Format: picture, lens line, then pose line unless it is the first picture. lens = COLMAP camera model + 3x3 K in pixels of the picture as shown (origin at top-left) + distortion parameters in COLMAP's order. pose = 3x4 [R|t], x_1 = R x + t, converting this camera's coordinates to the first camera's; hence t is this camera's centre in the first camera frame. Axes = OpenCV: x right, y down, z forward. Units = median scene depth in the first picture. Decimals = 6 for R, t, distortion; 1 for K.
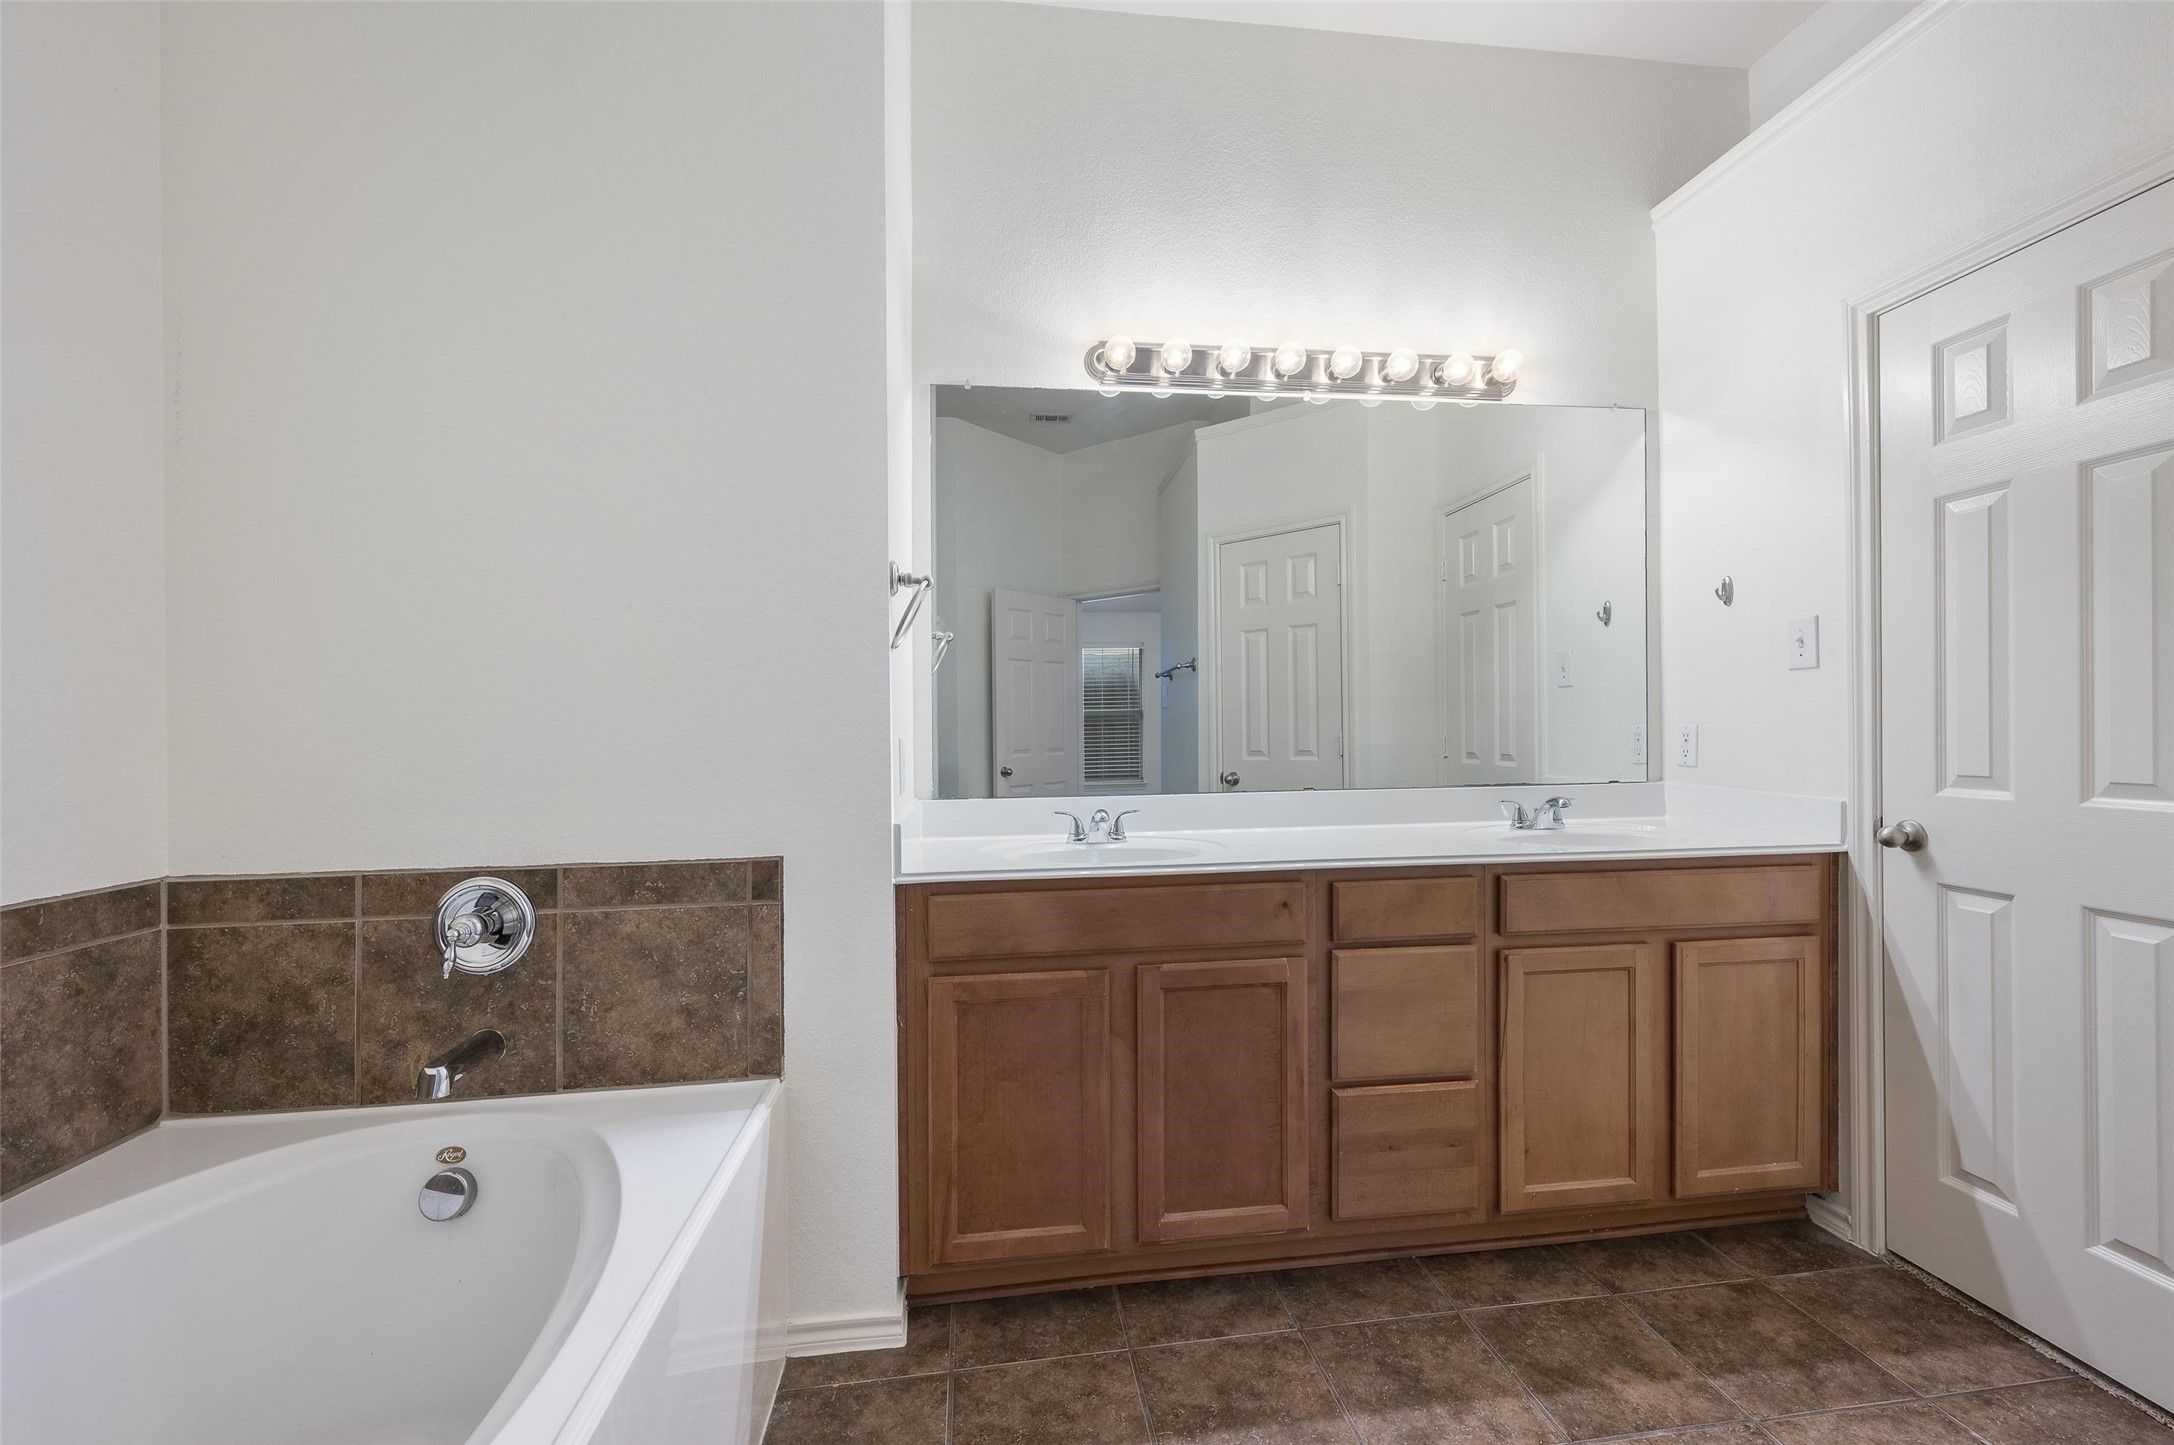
lens RADIAL K [[871.4, 0, 1059.6], [0, 871.4, 720.4], [0, 0, 1]] dist [-0.002237, 0.000337]
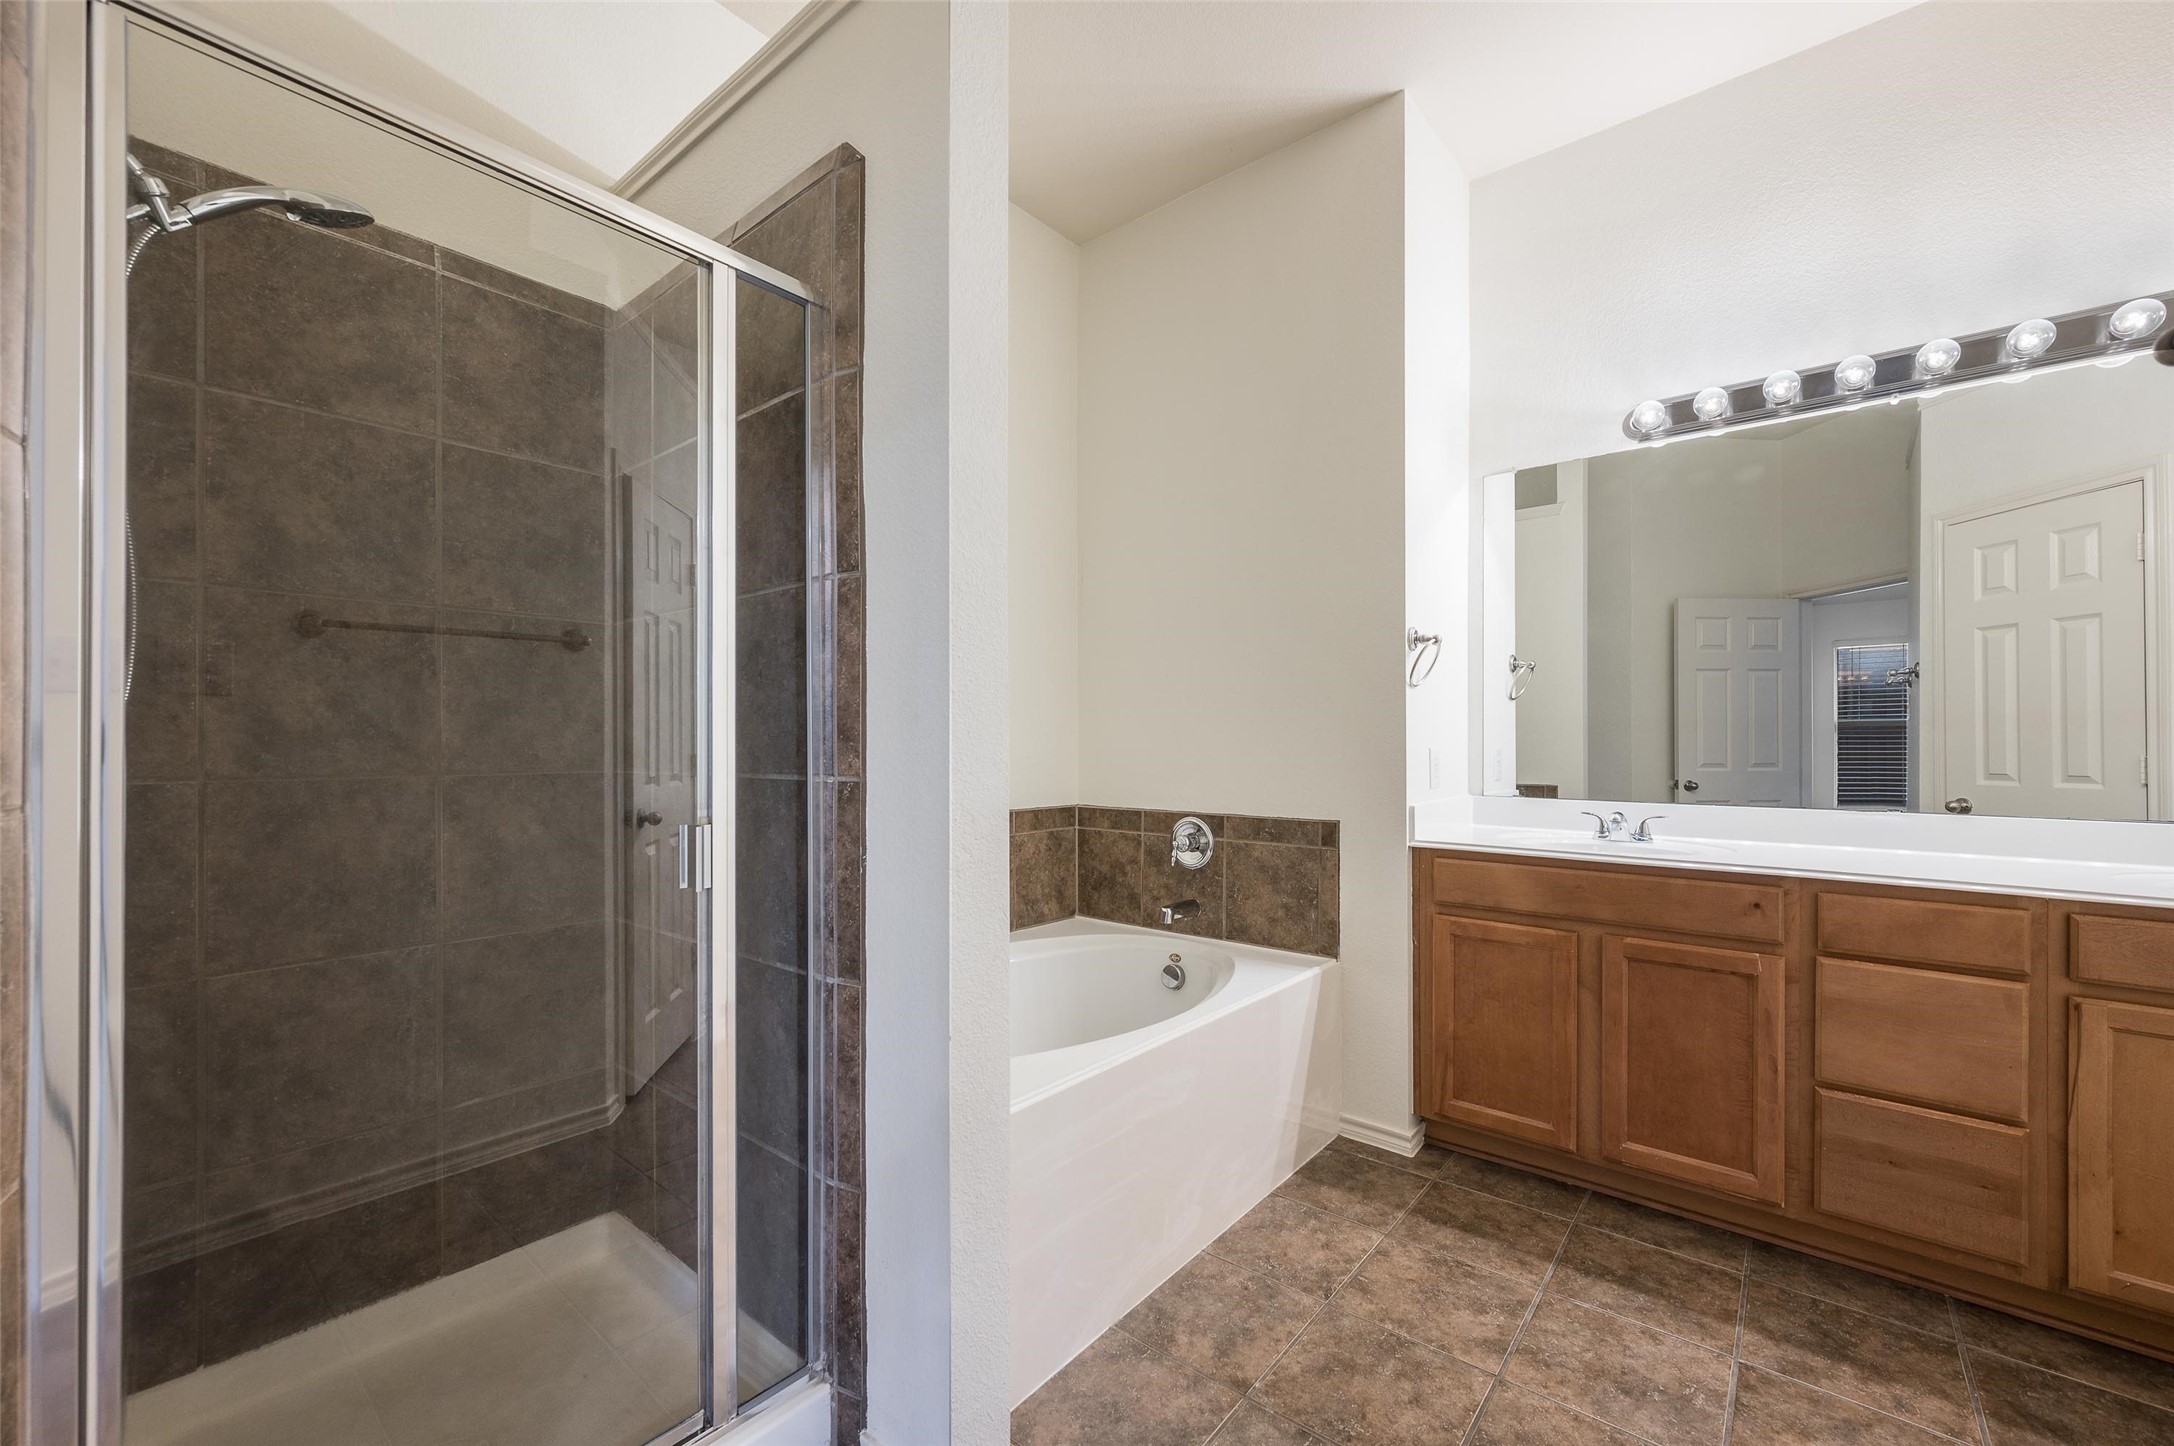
lens RADIAL K [[871.4, 0, 1090.7], [0, 871.4, 727.5], [0, 0, 1]] dist [-0.002237, 0.000337]
pose [[0.677366, 0.004713, -0.735631, 0.530317], [-0.003350, 0.999989, 0.003322, -0.017631], [0.735639, 0.000214, 0.677374, -0.402299]]
